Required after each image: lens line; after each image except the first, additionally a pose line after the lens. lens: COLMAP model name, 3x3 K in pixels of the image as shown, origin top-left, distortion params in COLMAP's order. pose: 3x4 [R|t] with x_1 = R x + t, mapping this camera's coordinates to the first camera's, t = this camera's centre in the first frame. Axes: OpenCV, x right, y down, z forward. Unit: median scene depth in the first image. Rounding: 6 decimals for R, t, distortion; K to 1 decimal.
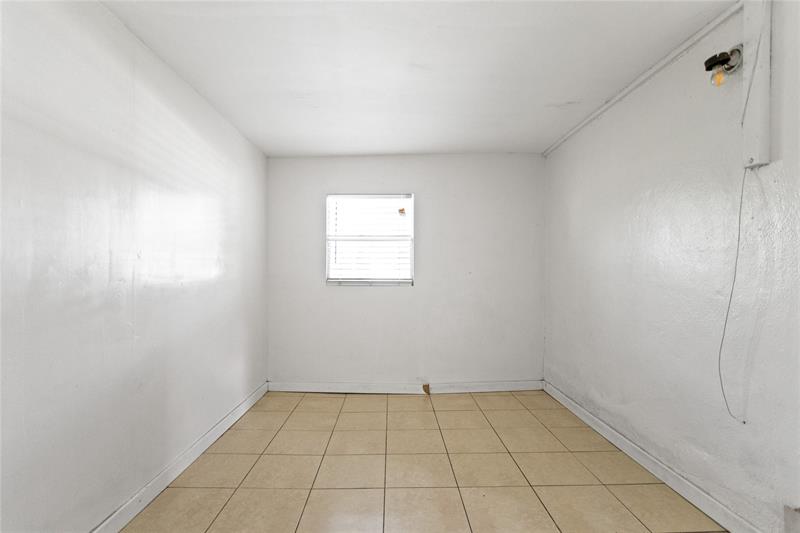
lens RADIAL K [[385.8, 0, 412.5], [0, 385.8, 272.0], [0, 0, 1]] dist [0.006677, -0.000836]
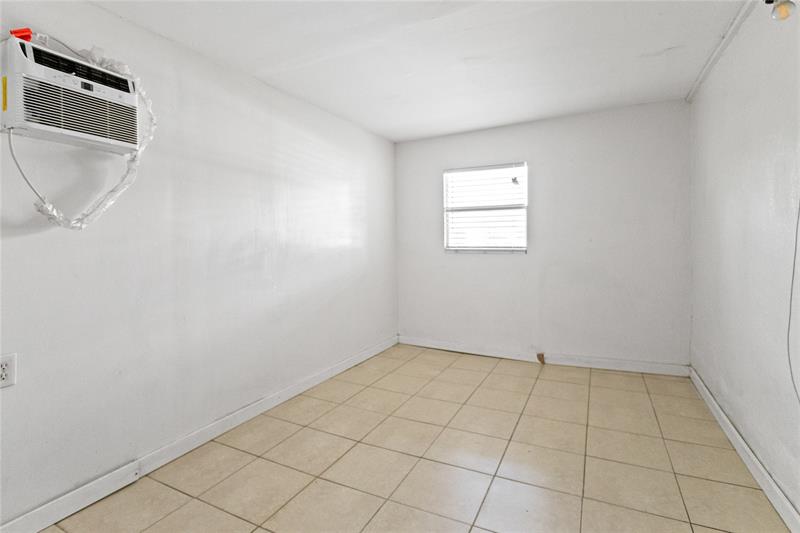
lens RADIAL K [[409.7, 0, 419.3], [0, 409.7, 241.2], [0, 0, 1]] dist [0.000957, -0.000985]
pose [[0.893099, -0.008136, -0.449786, 0.244763], [0.011402, 0.999925, 0.004552, -0.005497], [0.449715, -0.009193, 0.893125, -0.079838]]
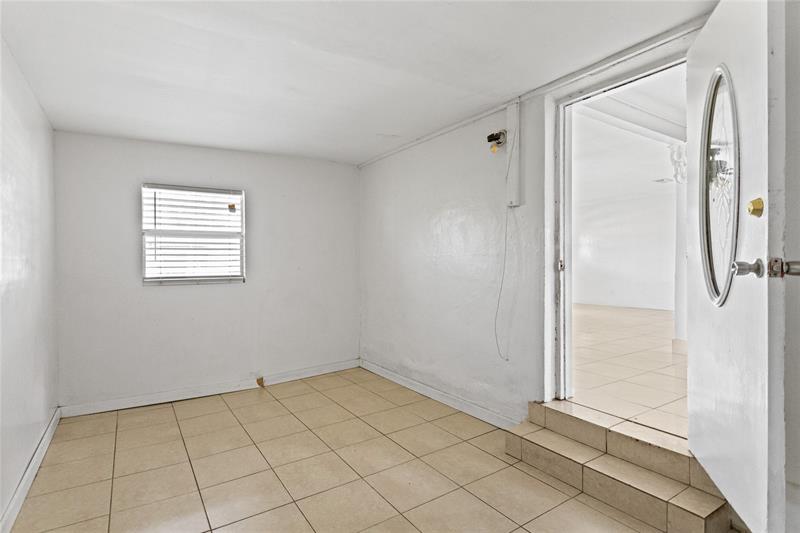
lens RADIAL K [[385.8, 0, 406.0], [0, 385.8, 266.7], [0, 0, 1]] dist [0.006677, -0.000836]
pose [[0.844485, -0.013409, 0.535412, -0.193762], [0.006879, 0.999876, 0.014191, -0.018276], [-0.535535, -0.008301, 0.844472, -0.079052]]
